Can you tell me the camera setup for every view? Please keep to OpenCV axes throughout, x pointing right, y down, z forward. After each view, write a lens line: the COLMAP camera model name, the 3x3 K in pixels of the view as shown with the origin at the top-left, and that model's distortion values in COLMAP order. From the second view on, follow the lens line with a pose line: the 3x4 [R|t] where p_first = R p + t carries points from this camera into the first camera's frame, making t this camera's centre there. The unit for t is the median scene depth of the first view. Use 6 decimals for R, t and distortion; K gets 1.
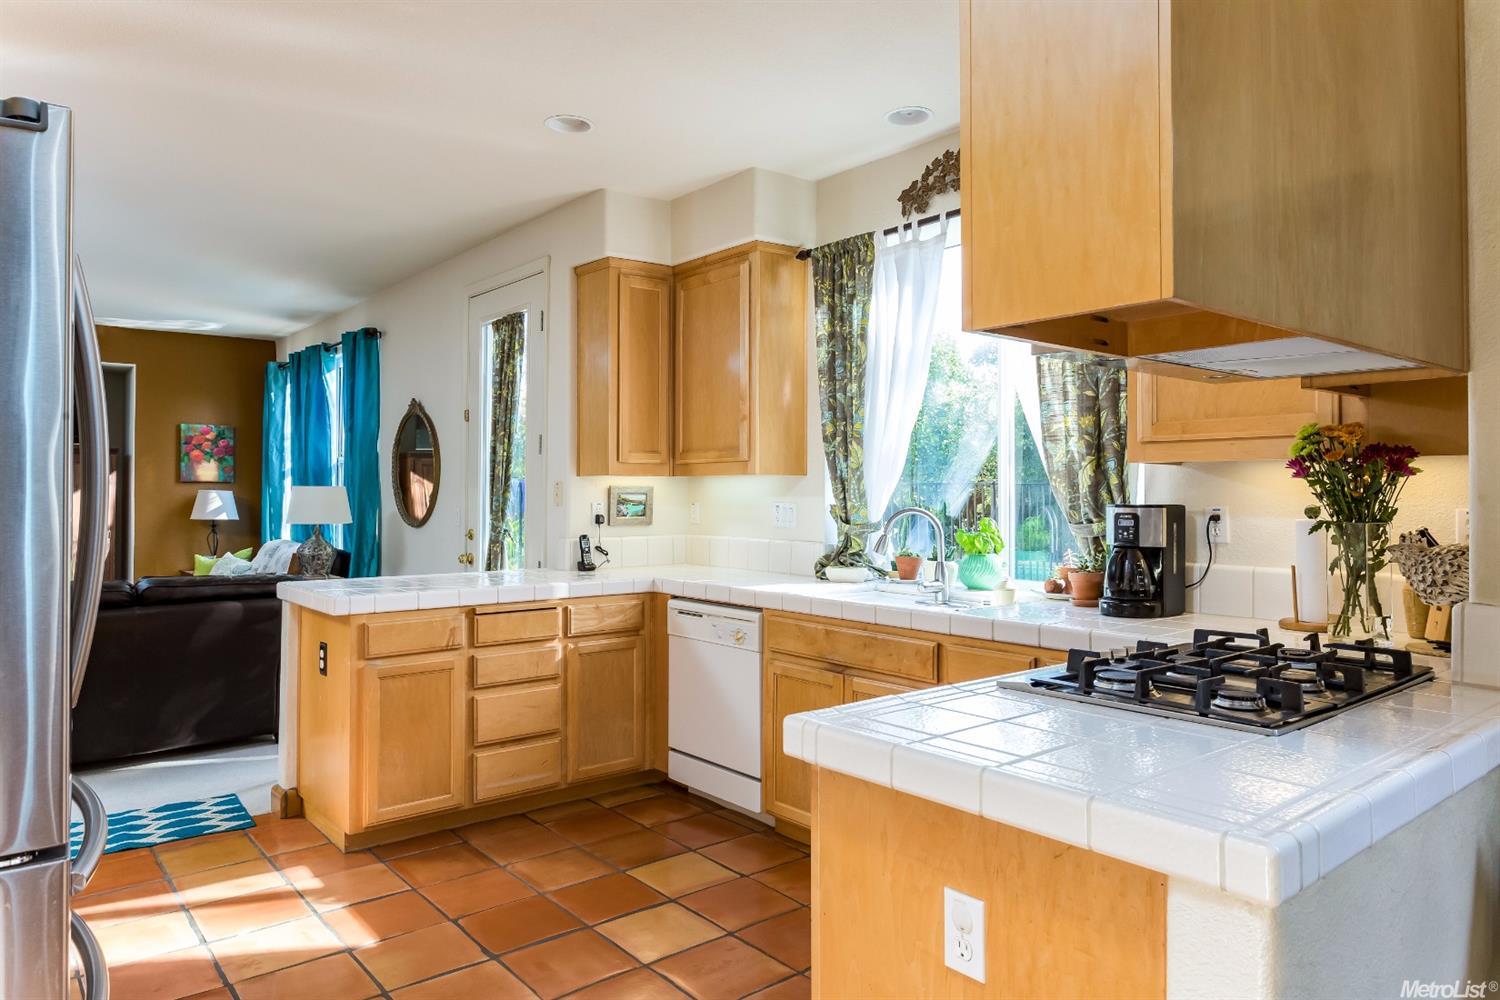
lens RADIAL K [[991.7, 0, 752.2], [0, 991.7, 494.5], [0, 0, 1]] dist [0.003577, 0.000498]
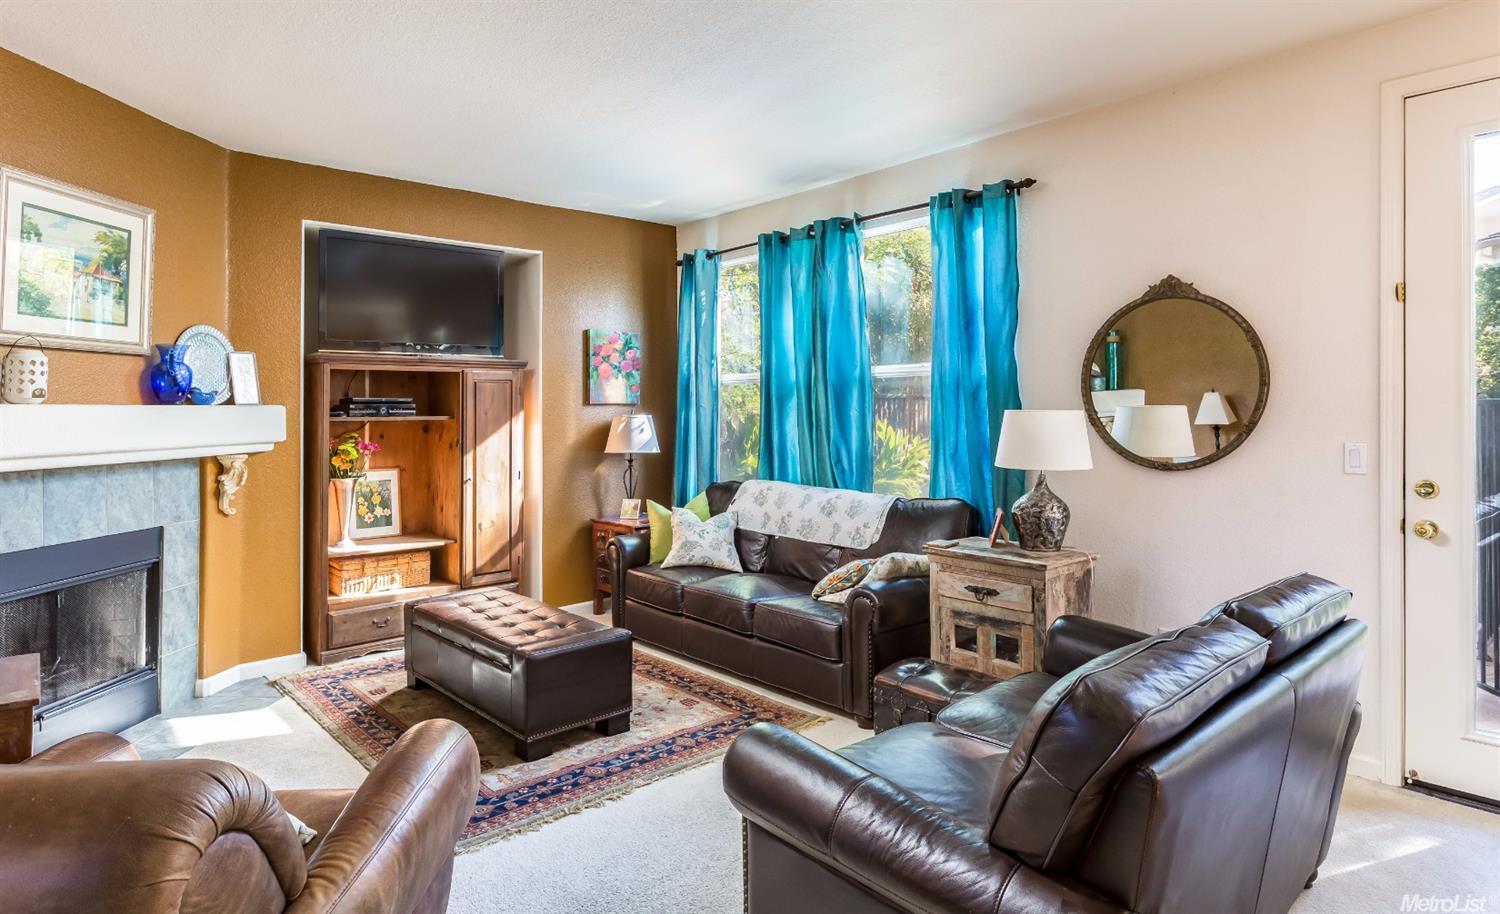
lens RADIAL K [[847.6, 0, 769.0], [0, 847.6, 396.9], [0, 0, 1]] dist [0.002132, -0.000286]
pose [[0.999161, -0.008363, 0.040085, -0.460662], [0.009078, 0.999802, -0.017696, -0.005604], [-0.039929, 0.018045, 0.999040, 0.335781]]
